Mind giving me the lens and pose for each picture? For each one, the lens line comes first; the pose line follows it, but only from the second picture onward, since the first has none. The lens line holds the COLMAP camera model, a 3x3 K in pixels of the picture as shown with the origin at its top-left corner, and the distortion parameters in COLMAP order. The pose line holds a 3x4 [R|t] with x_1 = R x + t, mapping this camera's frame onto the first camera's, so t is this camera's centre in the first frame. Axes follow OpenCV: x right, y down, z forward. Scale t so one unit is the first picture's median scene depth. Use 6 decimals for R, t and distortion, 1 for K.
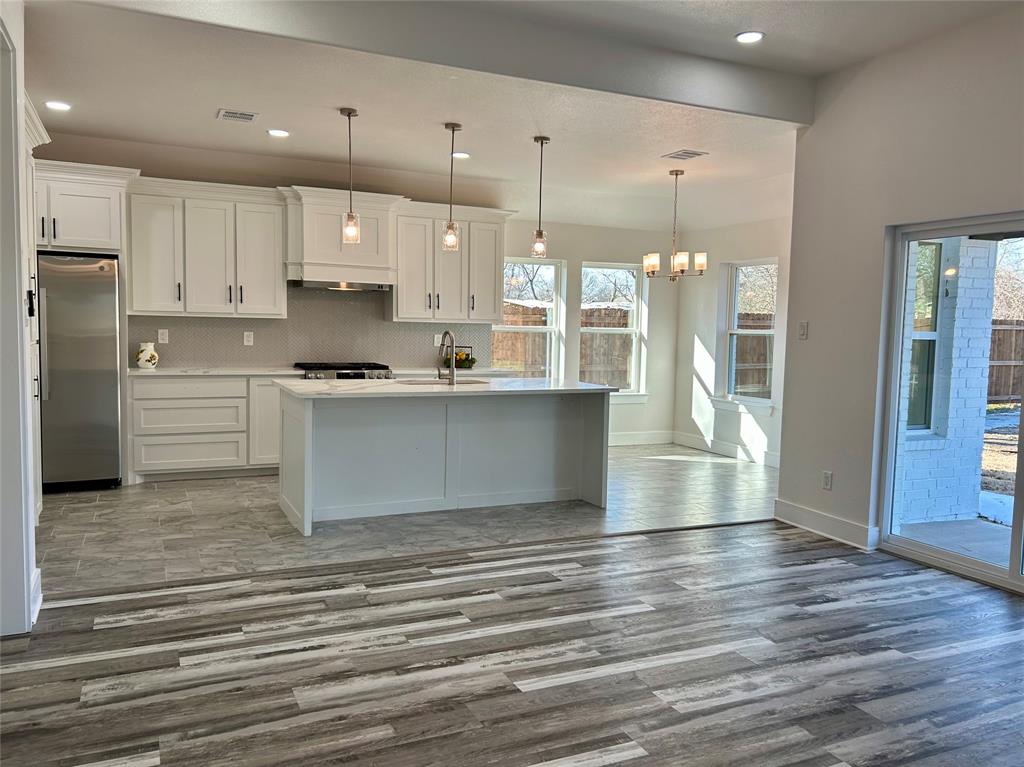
lens RADIAL K [[797.2, 0, 519.0], [0, 797.2, 384.2], [0, 0, 1]] dist [0.048127, -0.051440]
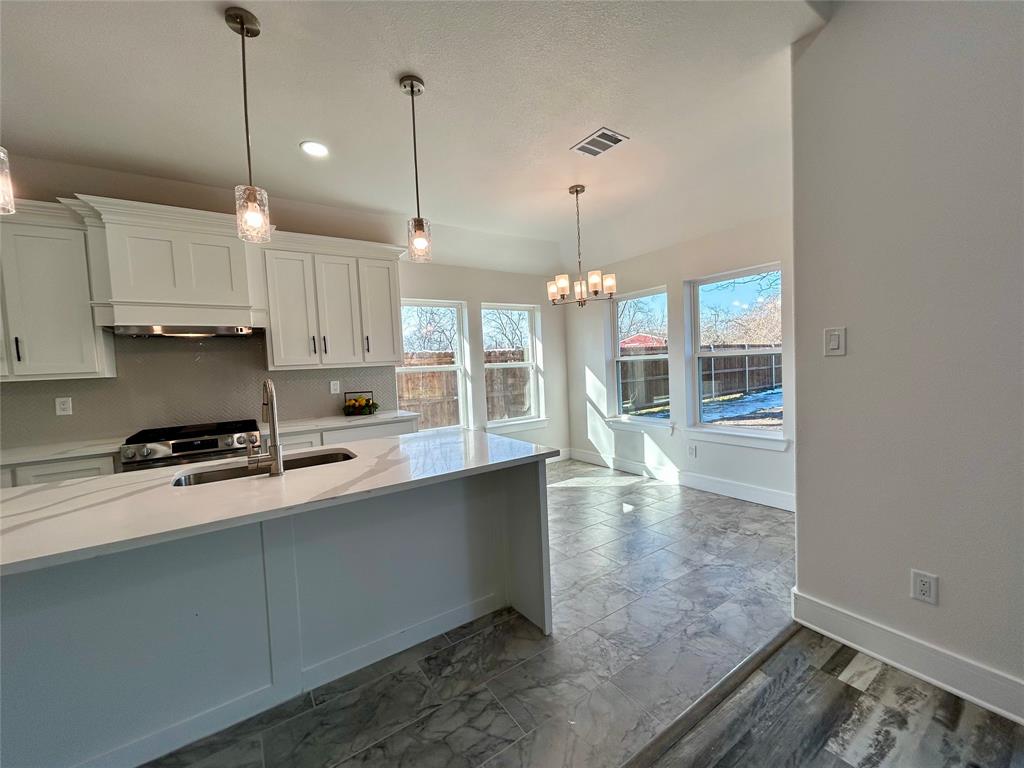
lens RADIAL K [[412.0, 0, 510.2], [0, 412.0, 383.2], [0, 0, 1]] dist [-0.004488, 0.001021]
pose [[0.986050, -0.073837, 0.149176, 0.035751], [0.078205, 0.996657, -0.023623, -0.038640], [-0.146933, 0.034960, 0.988528, 0.585952]]
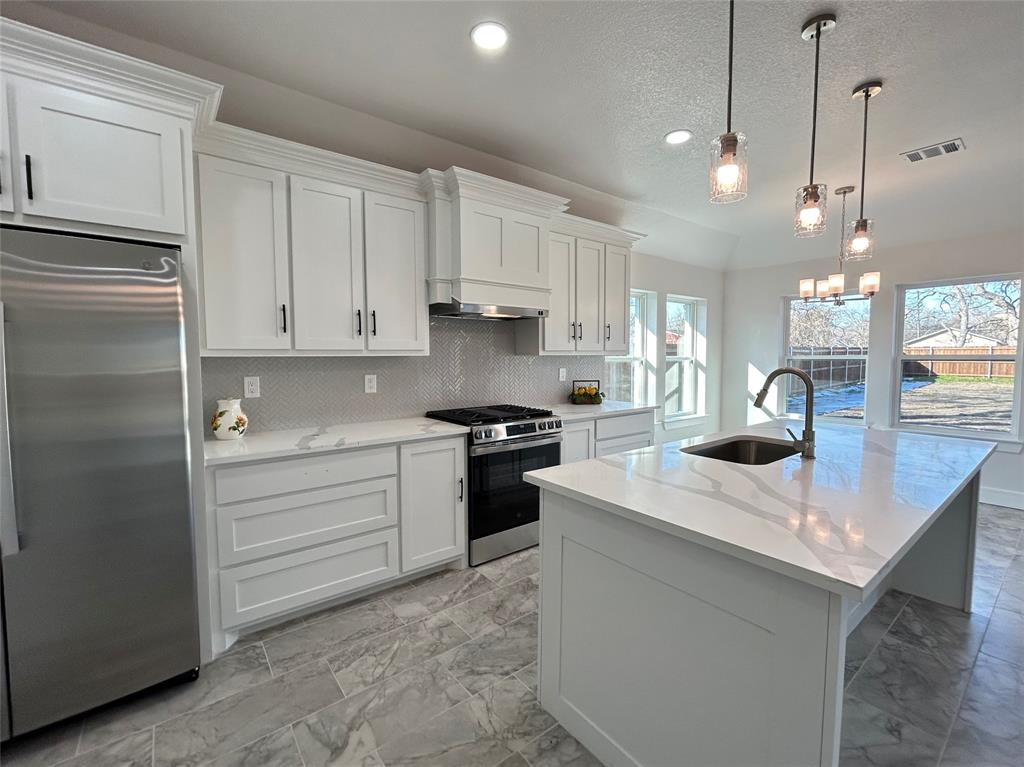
lens RADIAL K [[445.4, 0, 511.1], [0, 445.4, 380.7], [0, 0, 1]] dist [0.000877, 0.000655]
pose [[0.976259, -0.037291, 0.213374, -0.323483], [0.040588, 0.999114, -0.011088, -0.054215], [-0.212772, 0.019485, 0.976908, 0.614481]]
